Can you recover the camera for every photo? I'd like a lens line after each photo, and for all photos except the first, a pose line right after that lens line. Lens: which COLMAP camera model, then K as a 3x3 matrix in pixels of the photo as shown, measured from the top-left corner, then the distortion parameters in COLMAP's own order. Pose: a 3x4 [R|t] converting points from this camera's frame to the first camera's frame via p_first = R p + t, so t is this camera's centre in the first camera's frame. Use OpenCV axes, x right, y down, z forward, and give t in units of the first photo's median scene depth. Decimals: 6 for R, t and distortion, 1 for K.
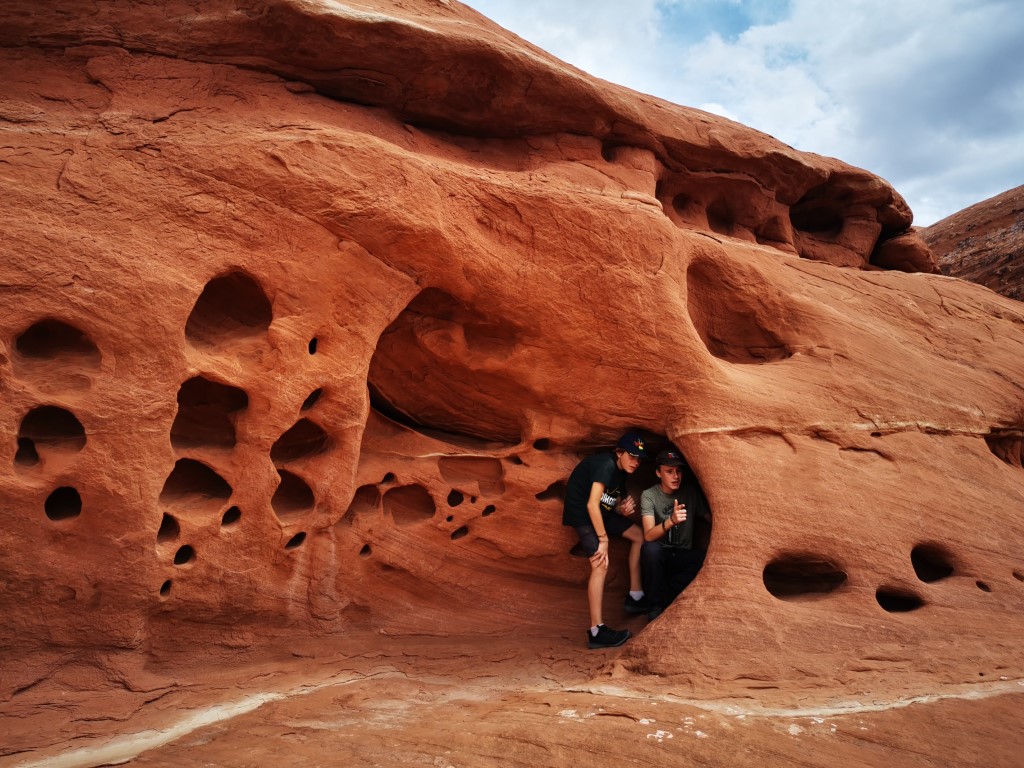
lens RADIAL K [[813.4, 0, 511.8], [0, 813.4, 381.2], [0, 0, 1]] dist [0.049071, -0.042953]
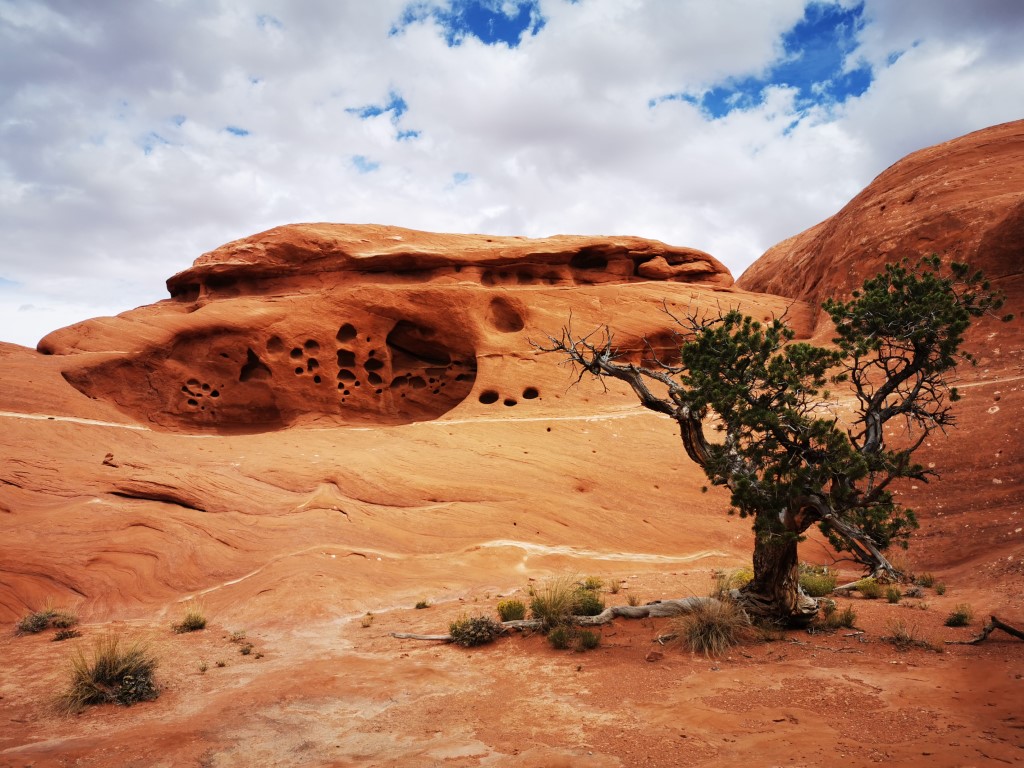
lens RADIAL K [[813.4, 0, 512.4], [0, 813.4, 385.7], [0, 0, 1]] dist [0.049071, -0.042953]
pose [[0.841506, -0.032031, -0.539297, 2.295453], [0.074174, 0.995638, 0.056603, 0.005522], [0.535132, -0.087634, 0.840211, -1.823221]]
